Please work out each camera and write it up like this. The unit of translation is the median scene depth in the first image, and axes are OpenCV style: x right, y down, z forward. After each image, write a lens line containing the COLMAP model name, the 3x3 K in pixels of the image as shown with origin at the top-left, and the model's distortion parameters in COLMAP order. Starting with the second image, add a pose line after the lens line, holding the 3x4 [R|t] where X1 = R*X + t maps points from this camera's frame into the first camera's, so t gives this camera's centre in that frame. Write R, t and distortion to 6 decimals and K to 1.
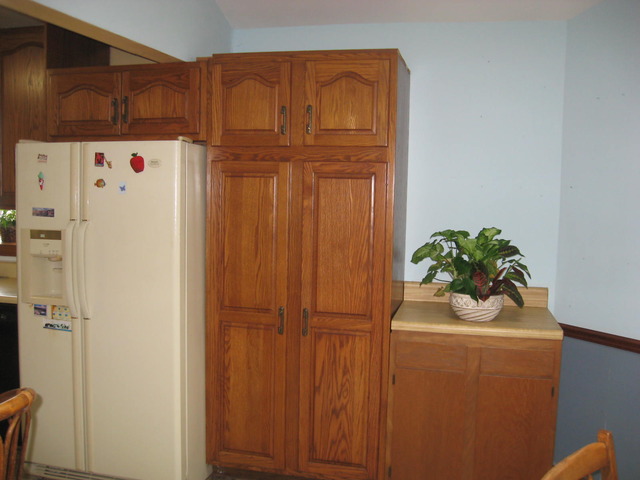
lens RADIAL K [[654.0, 0, 319.7], [0, 654.0, 243.7], [0, 0, 1]] dist [-0.109472, 0.000000]
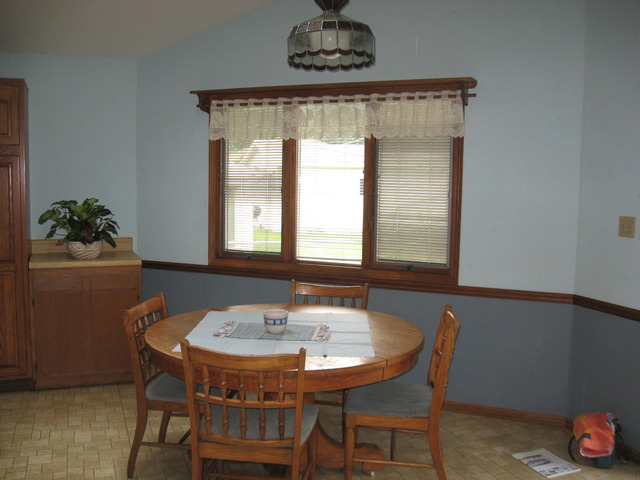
lens RADIAL K [[654.0, 0, 322.9], [0, 654.0, 240.9], [0, 0, 1]] dist [-0.109472, 0.000000]
pose [[0.817485, -0.065943, 0.572162, -0.167139], [0.053391, 0.997823, 0.038719, 0.047662], [-0.573469, -0.001104, 0.819226, -0.560814]]
